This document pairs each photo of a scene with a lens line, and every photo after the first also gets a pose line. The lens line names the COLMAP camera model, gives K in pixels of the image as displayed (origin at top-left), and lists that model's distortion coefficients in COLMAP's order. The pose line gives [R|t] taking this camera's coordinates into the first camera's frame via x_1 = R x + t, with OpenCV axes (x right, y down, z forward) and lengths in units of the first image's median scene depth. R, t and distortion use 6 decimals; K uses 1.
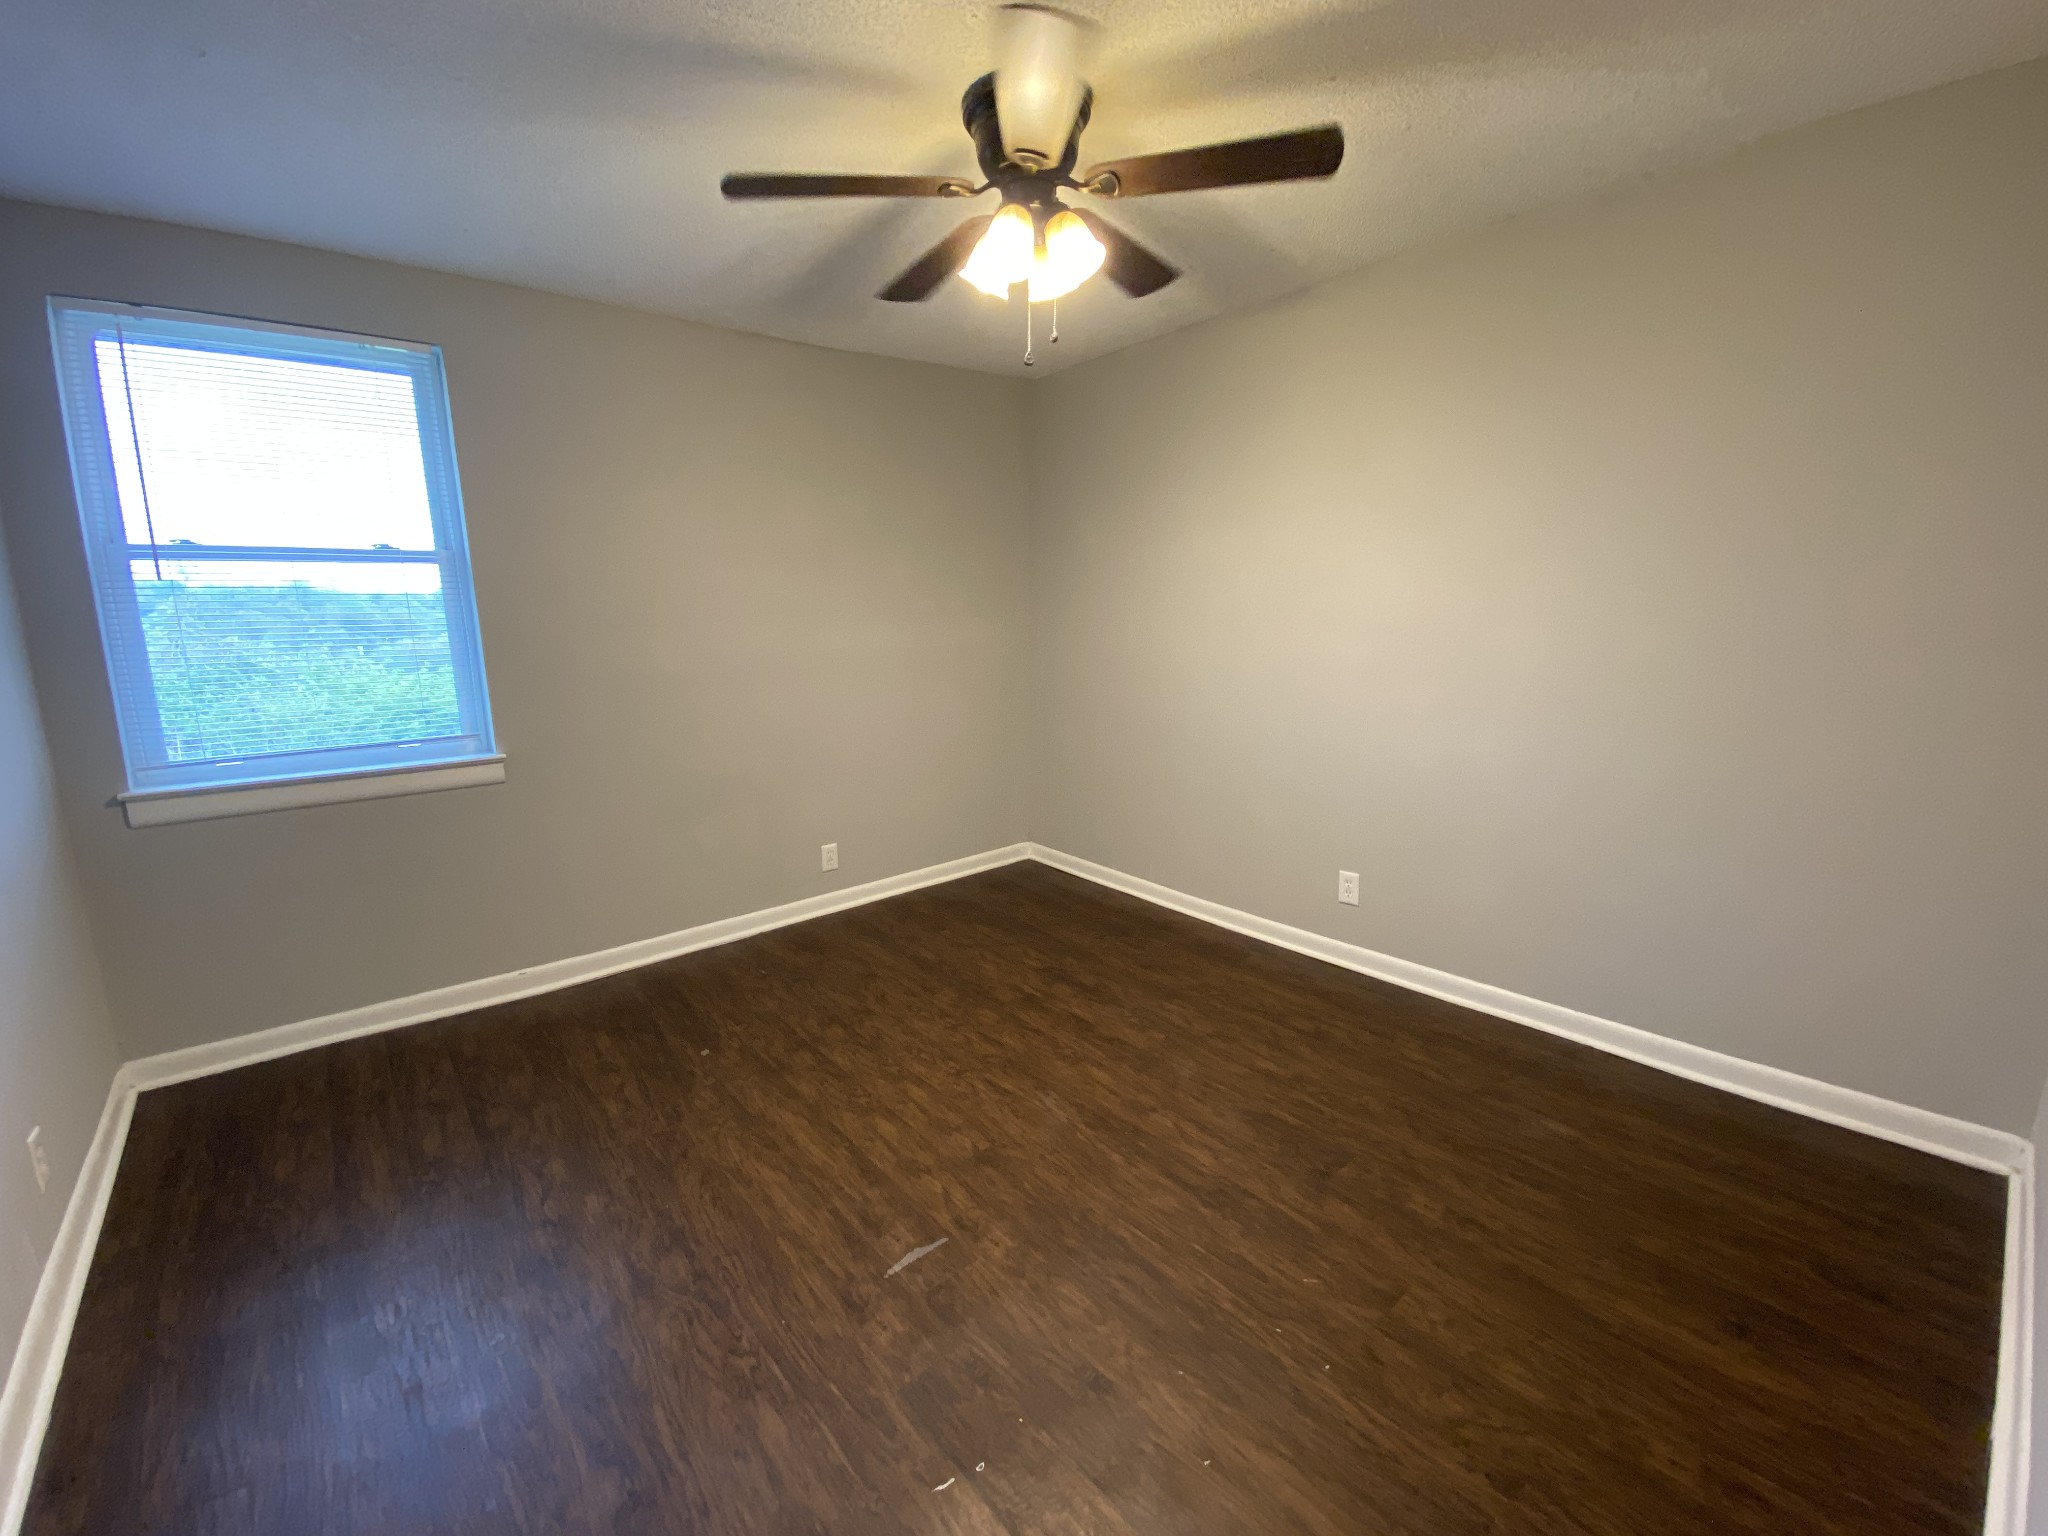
lens RADIAL K [[825.1, 0, 1013.6], [0, 825.1, 770.5], [0, 0, 1]] dist [0.020622, -0.021314]
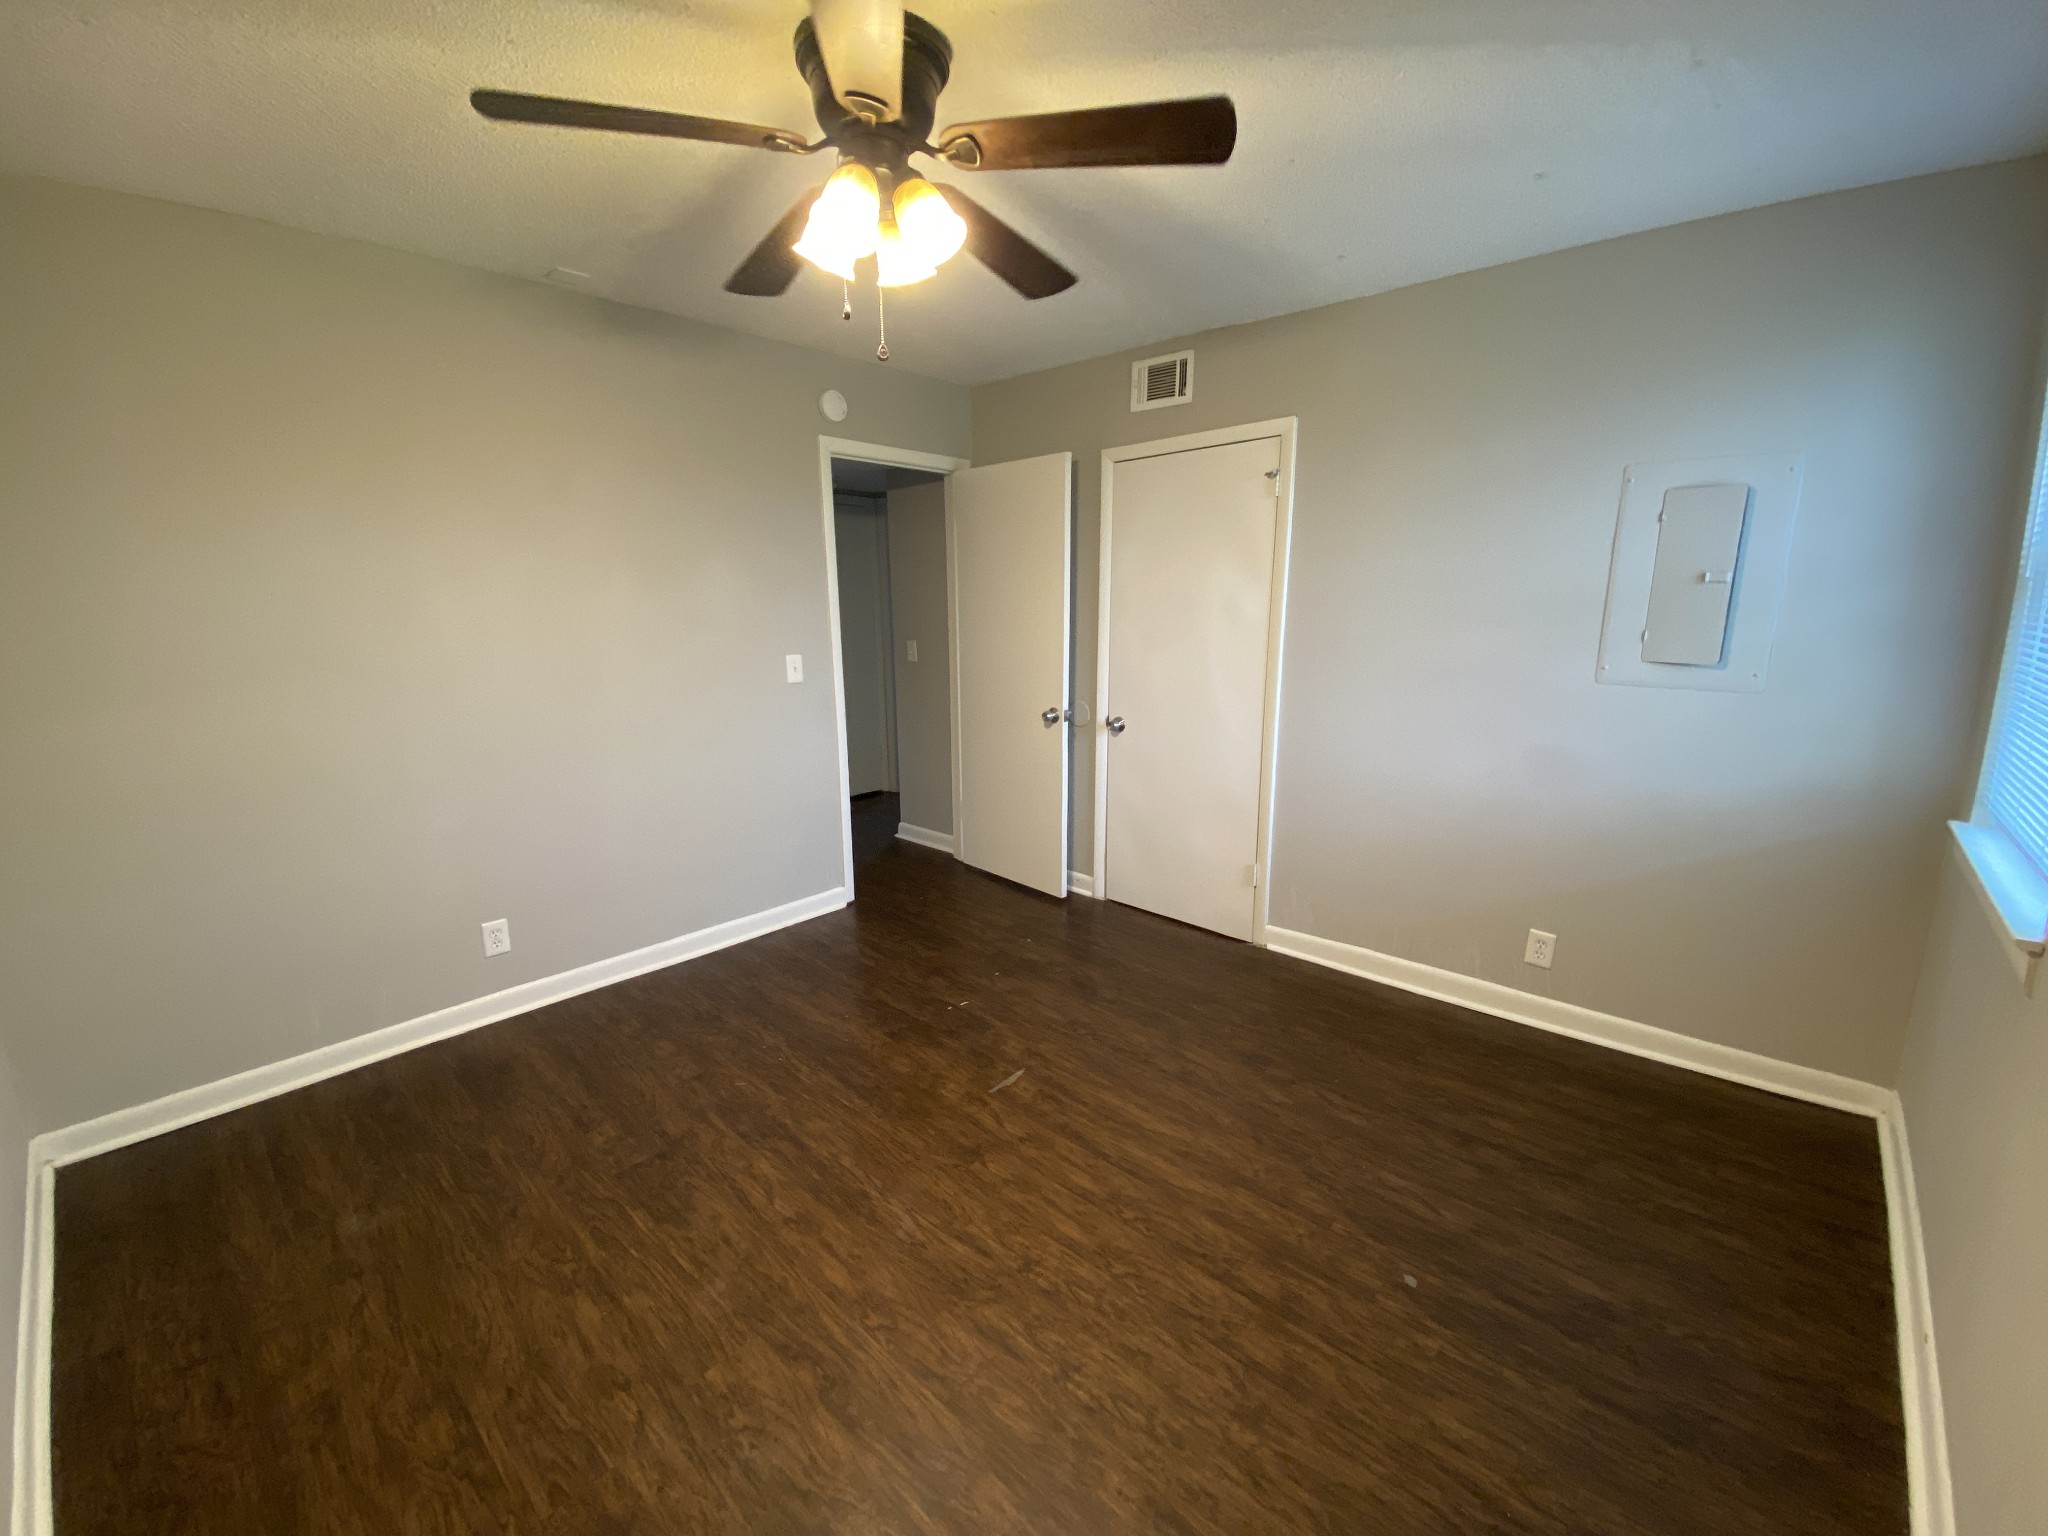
lens RADIAL K [[825.1, 0, 1013.6], [0, 825.1, 770.5], [0, 0, 1]] dist [0.020622, -0.021314]
pose [[-0.991078, 0.053929, -0.121884, 0.014689], [0.002493, 0.921824, 0.387600, -0.369141], [0.133258, 0.383839, -0.913734, 1.674774]]
